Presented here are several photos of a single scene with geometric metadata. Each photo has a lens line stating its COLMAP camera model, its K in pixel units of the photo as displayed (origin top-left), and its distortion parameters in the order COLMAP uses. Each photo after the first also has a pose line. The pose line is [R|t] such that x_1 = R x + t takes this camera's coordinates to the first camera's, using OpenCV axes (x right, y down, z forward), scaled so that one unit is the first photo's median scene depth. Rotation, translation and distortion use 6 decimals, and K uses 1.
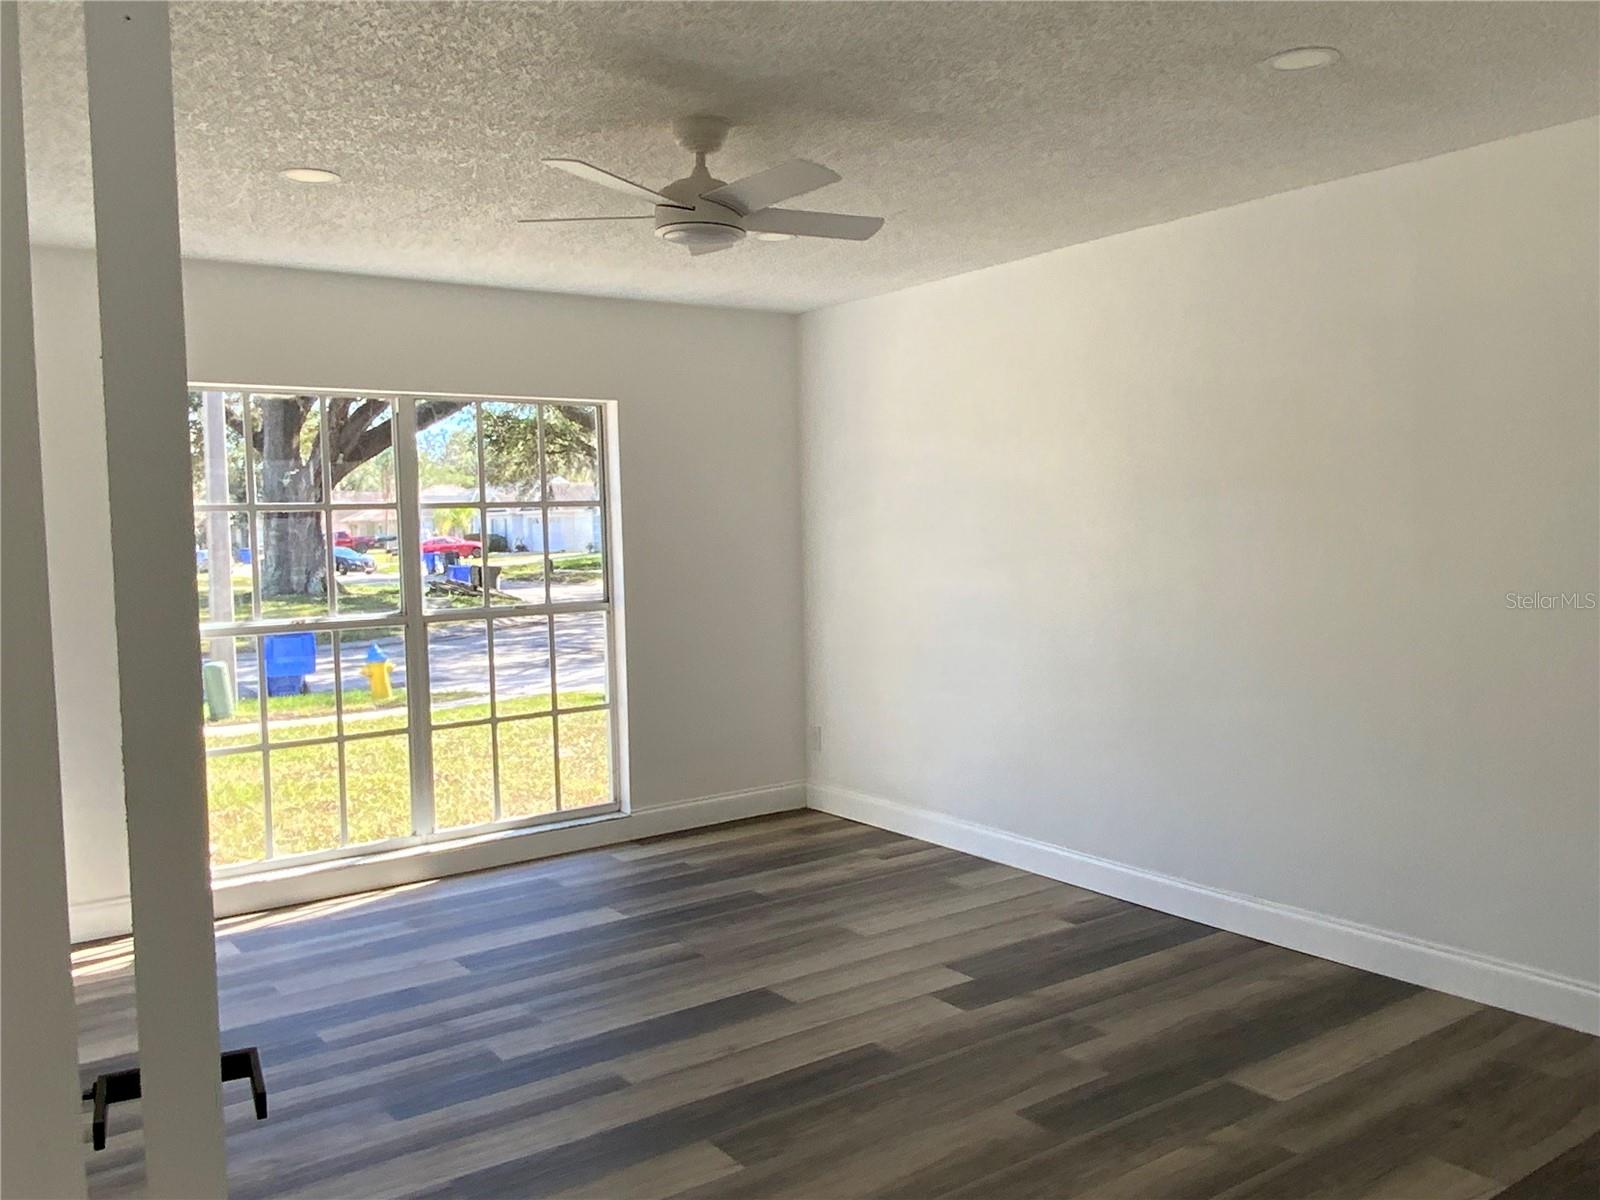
lens RADIAL K [[1303.2, 0, 793.7], [0, 1303.2, 601.2], [0, 0, 1]] dist [0.112967, -0.184785]
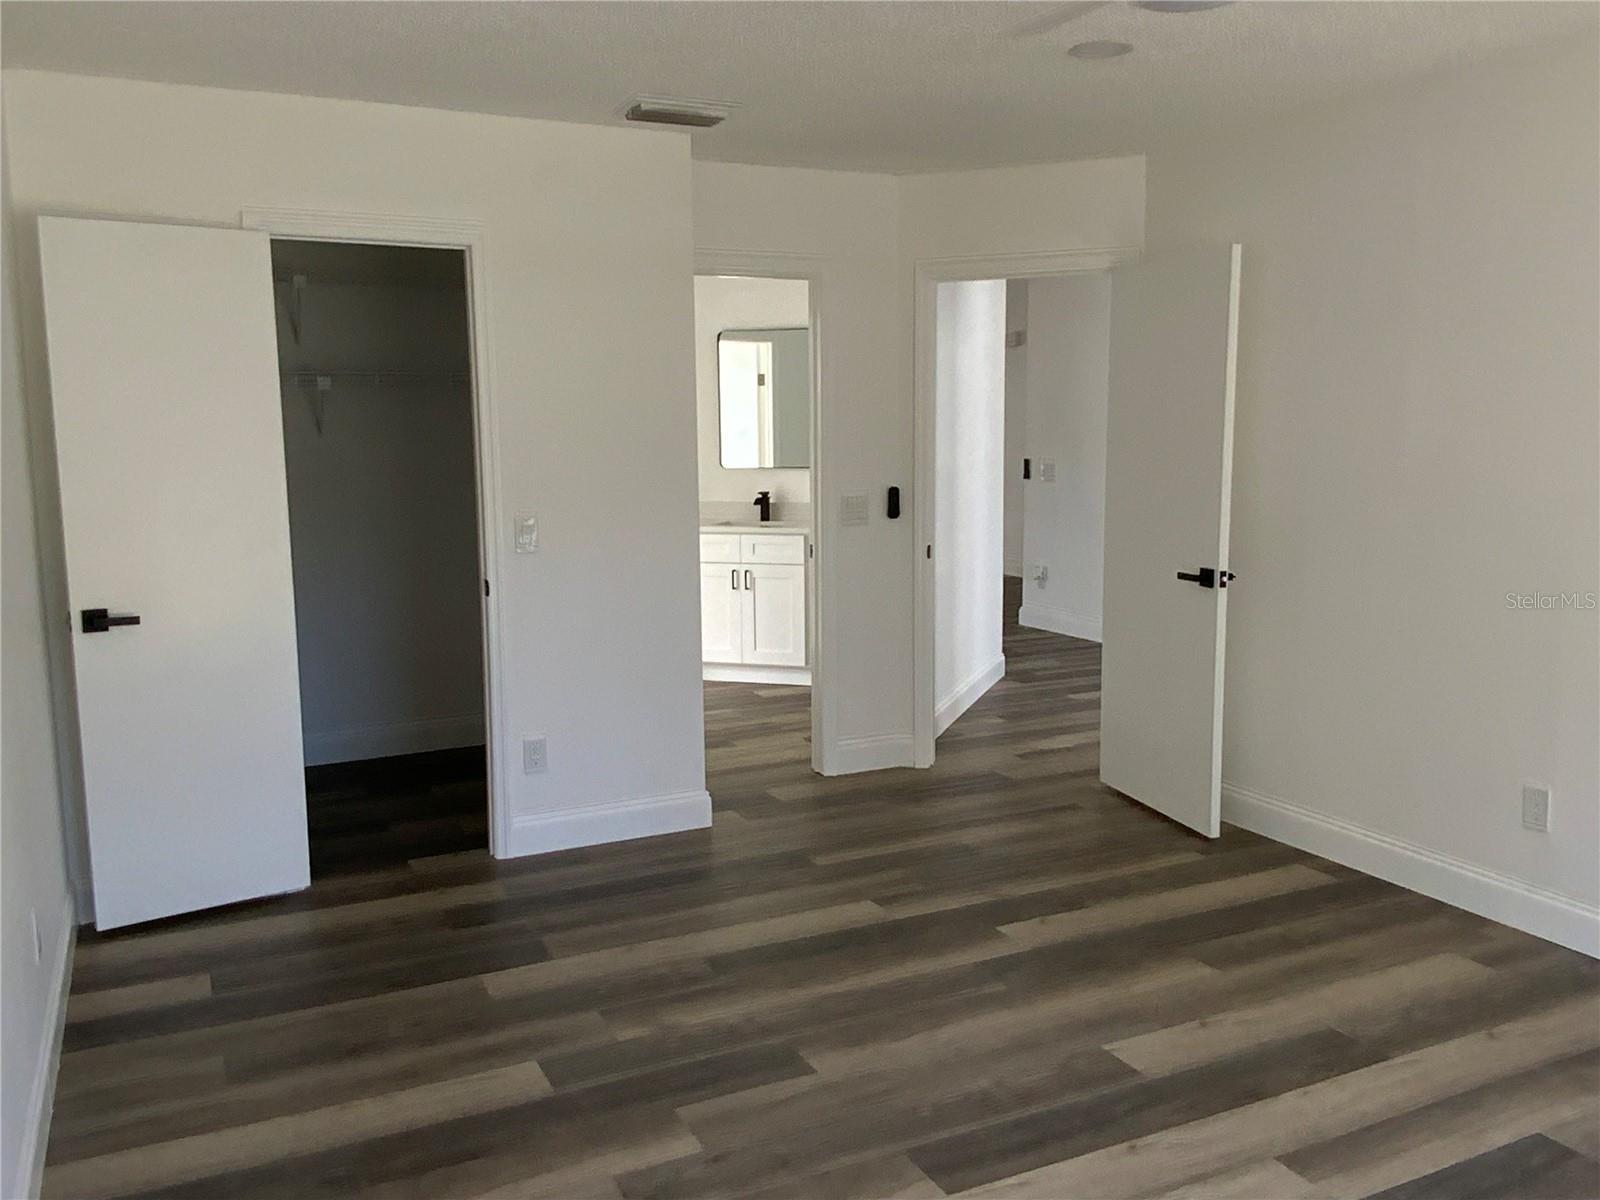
lens RADIAL K [[1303.2, 0, 793.7], [0, 1303.2, 601.2], [0, 0, 1]] dist [0.112967, -0.184785]
pose [[-0.985100, 0.008604, 0.171764, 0.019358], [0.041960, 0.980590, 0.191526, -0.124689], [-0.166783, 0.195879, -0.966341, 1.862089]]
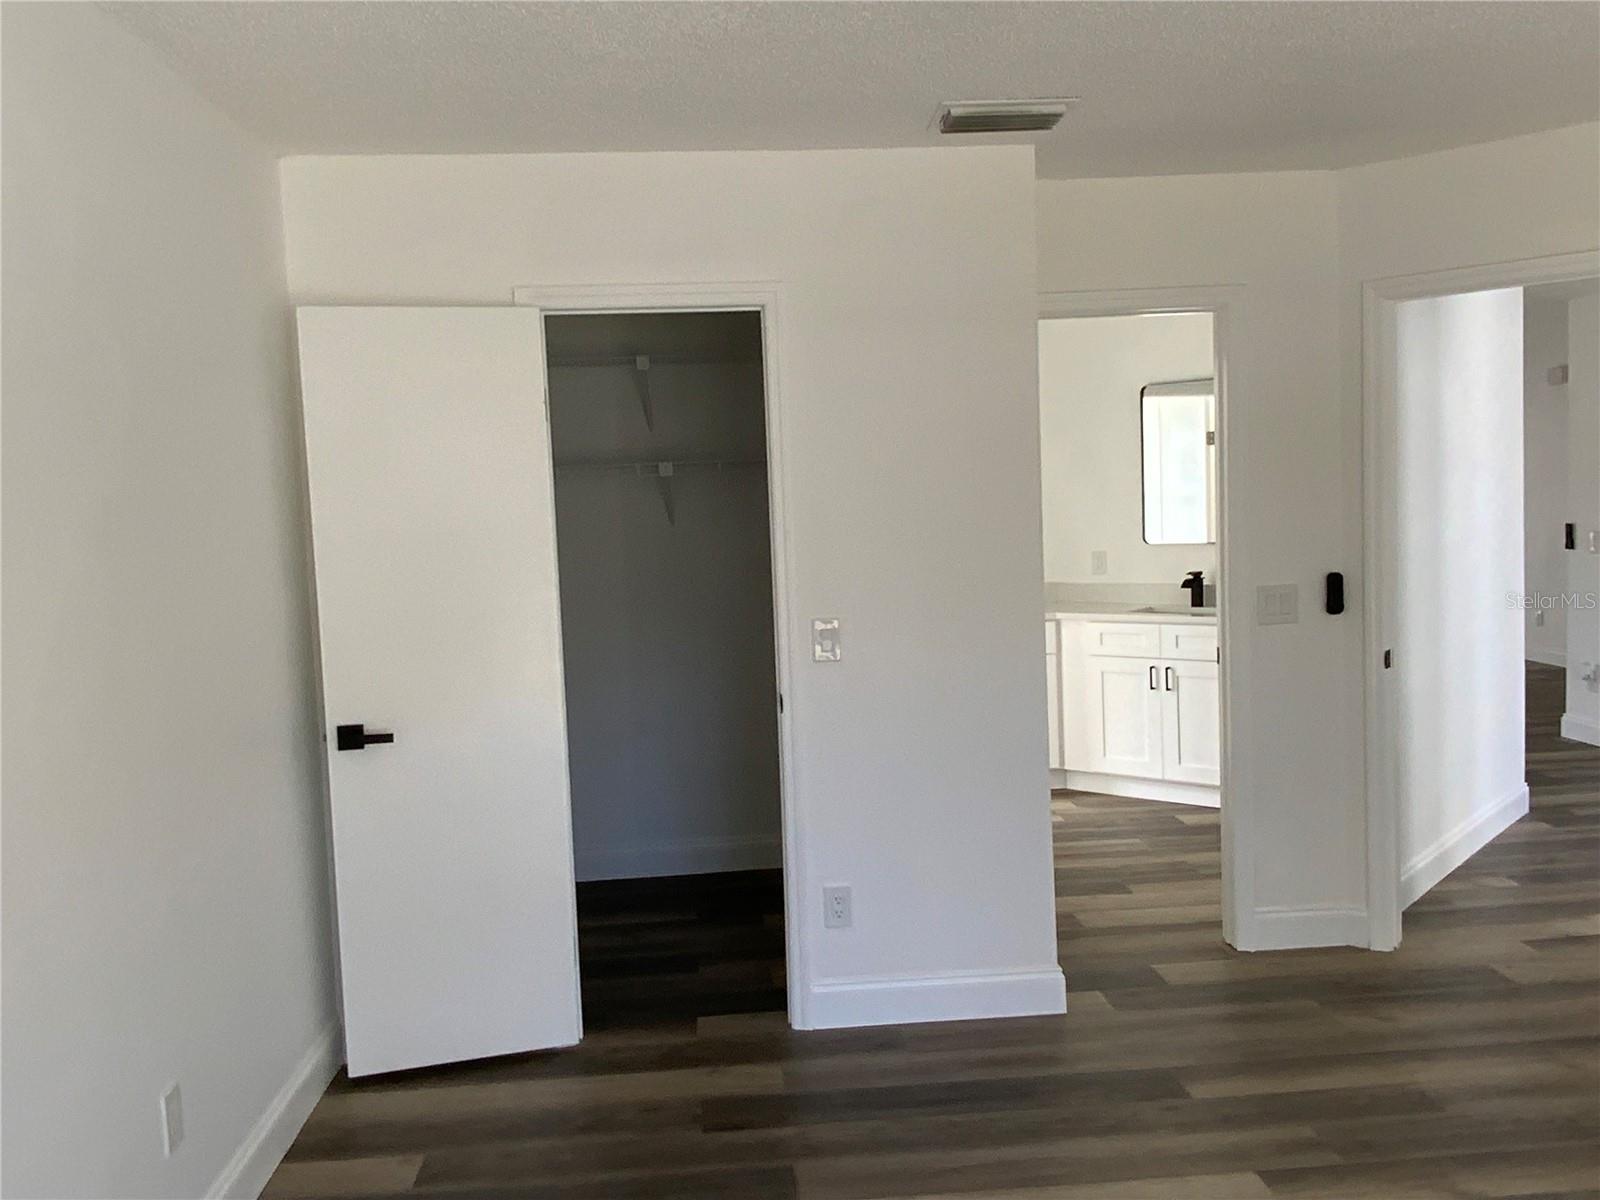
lens RADIAL K [[1303.2, 0, 793.7], [0, 1303.2, 601.2], [0, 0, 1]] dist [0.112967, -0.184785]
pose [[-0.853056, 0.016232, 0.521567, -0.040363], [0.090416, 0.988996, 0.117102, -0.112649], [-0.513927, 0.147052, -0.845136, 1.551037]]
